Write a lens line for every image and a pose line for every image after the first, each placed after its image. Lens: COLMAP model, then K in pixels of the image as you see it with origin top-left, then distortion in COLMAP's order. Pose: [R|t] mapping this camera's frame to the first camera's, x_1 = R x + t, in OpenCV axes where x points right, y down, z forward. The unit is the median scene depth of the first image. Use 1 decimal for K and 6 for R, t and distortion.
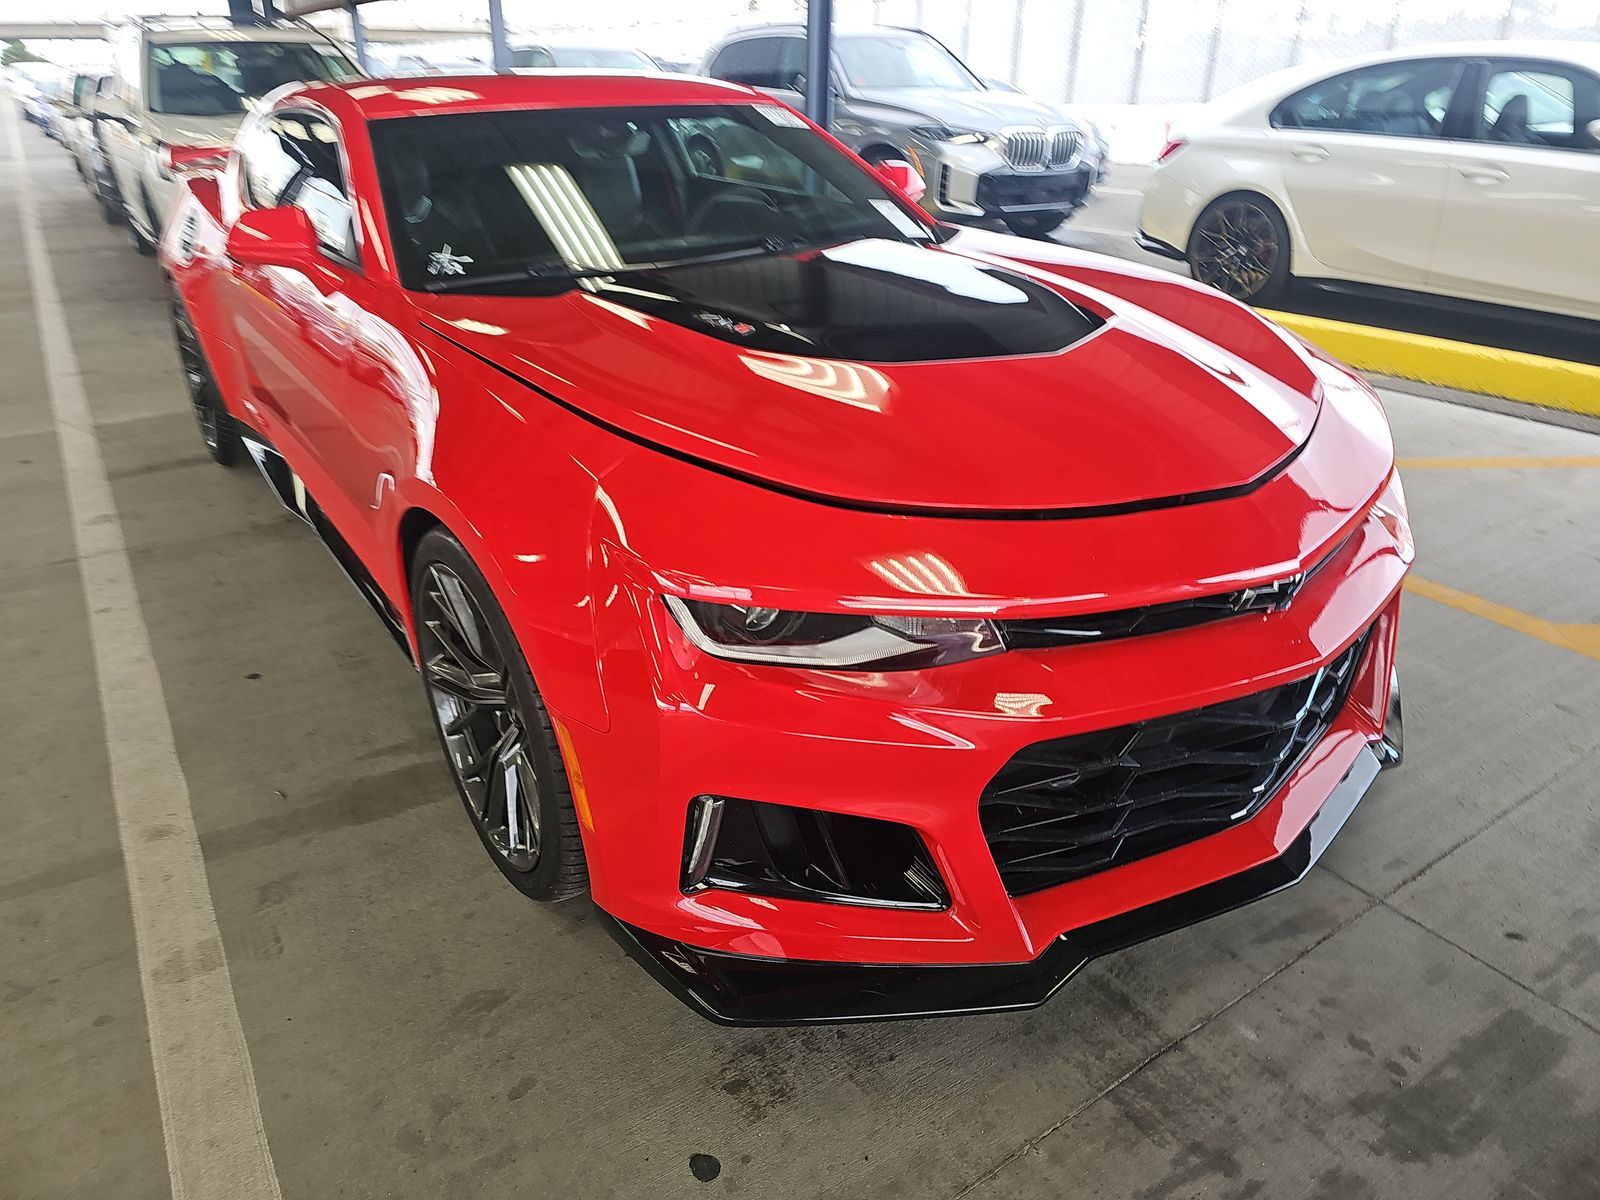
lens RADIAL K [[1089.3, 0, 801.7], [0, 1089.3, 589.2], [0, 0, 1]] dist [0.046407, -0.042198]
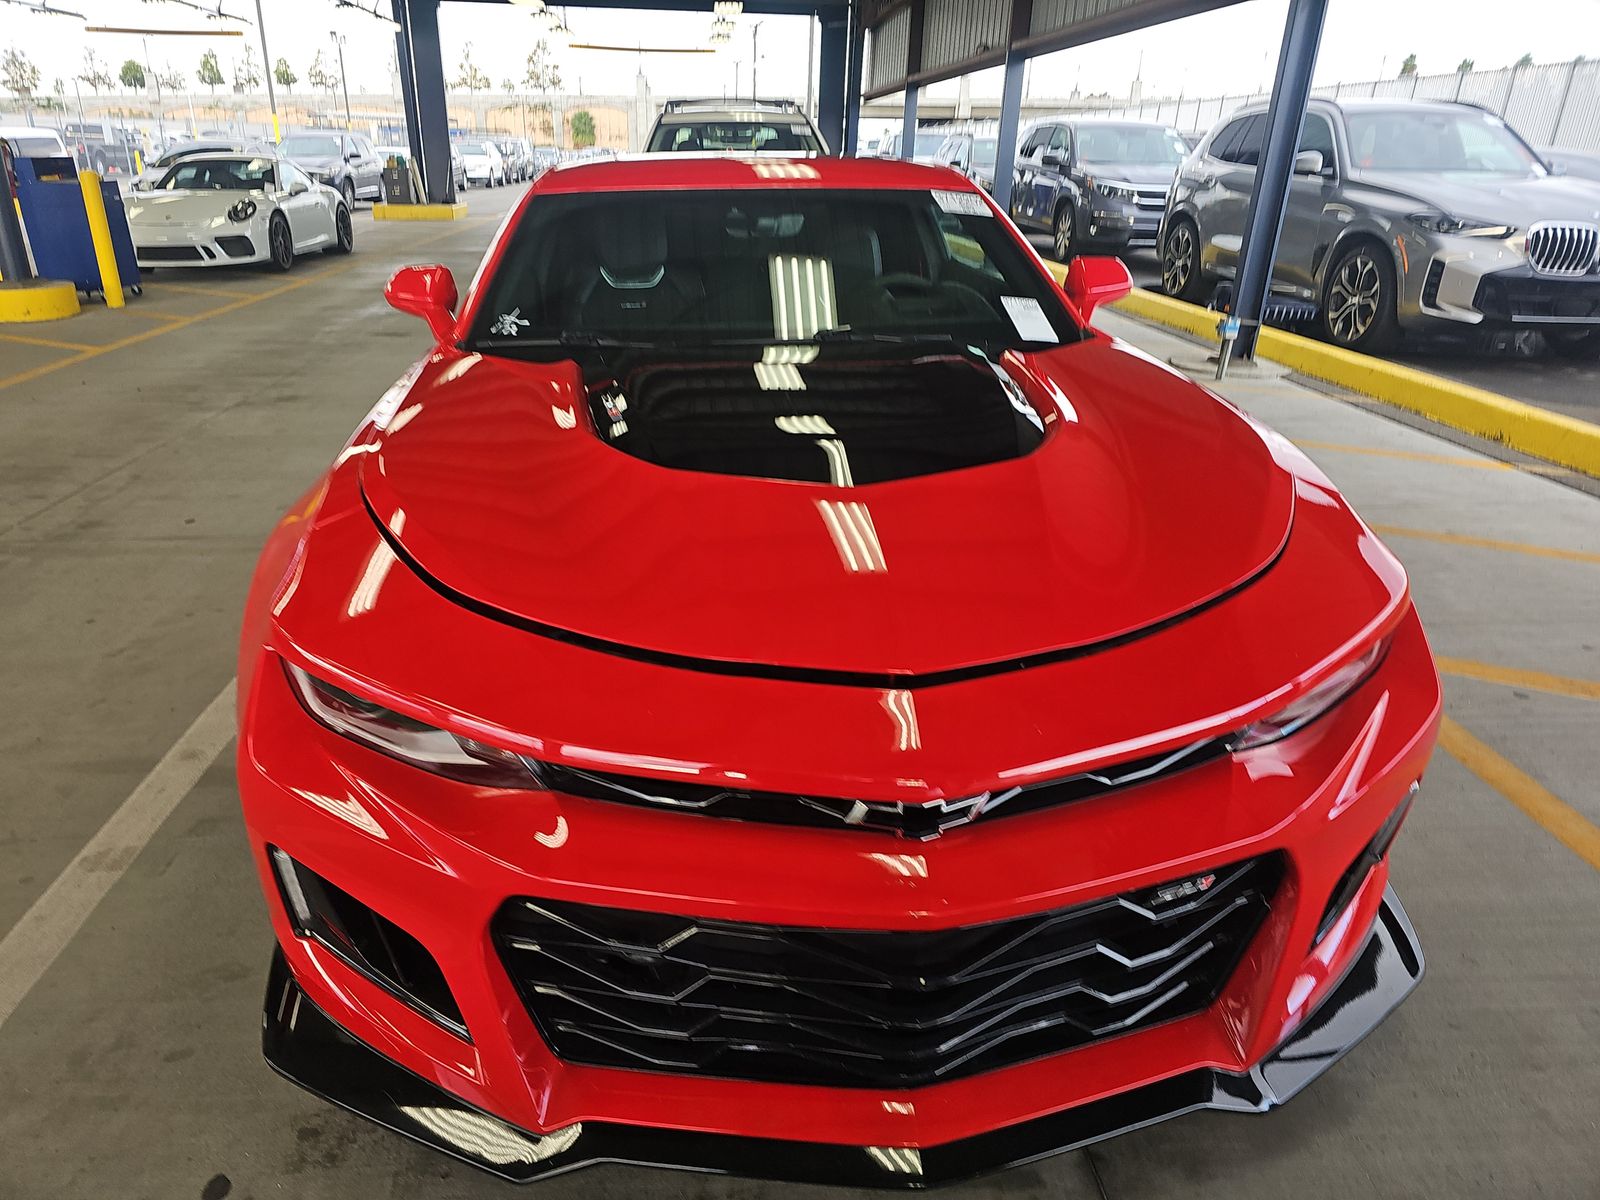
lens RADIAL K [[1089.3, 0, 803.4], [0, 1089.3, 611.9], [0, 0, 1]] dist [0.046407, -0.042198]
pose [[0.868668, 0.203704, -0.451575, 0.490415], [-0.220750, 0.975211, 0.015270, -0.096749], [0.443492, 0.086421, 0.892102, 0.170760]]
